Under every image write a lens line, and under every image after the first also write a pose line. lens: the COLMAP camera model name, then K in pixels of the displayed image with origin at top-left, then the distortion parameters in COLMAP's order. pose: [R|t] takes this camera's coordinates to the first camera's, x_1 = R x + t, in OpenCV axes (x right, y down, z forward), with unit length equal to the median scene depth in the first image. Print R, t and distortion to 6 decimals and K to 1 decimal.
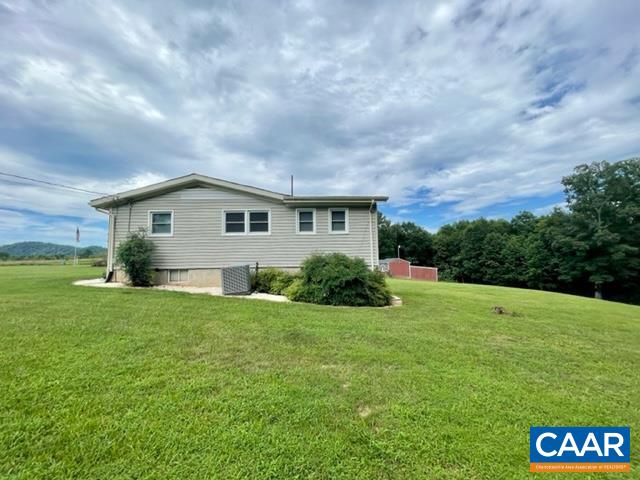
lens RADIAL K [[259.5, 0, 320.3], [0, 259.5, 244.3], [0, 0, 1]] dist [0.000084, 0.000237]
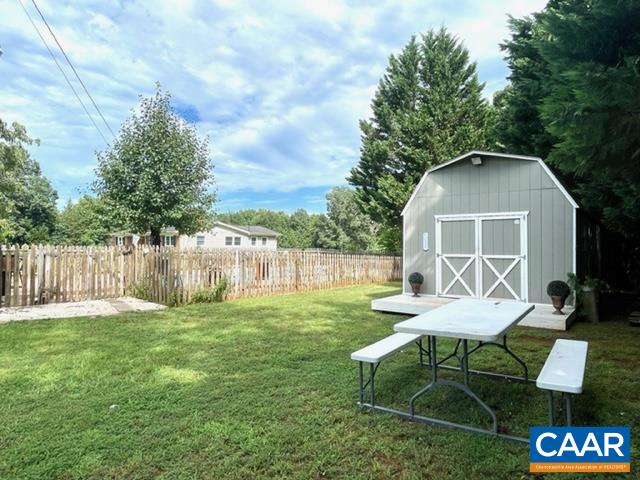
lens RADIAL K [[413.3, 0, 320.0], [0, 413.3, 240.0], [0, 0, 1]] dist [0.000070, -0.000008]
pose [[0.734022, 0.032119, 0.678366, -2.382931], [-0.064375, 0.997674, 0.022419, -0.240571], [-0.676068, -0.060126, 0.734382, -2.514404]]
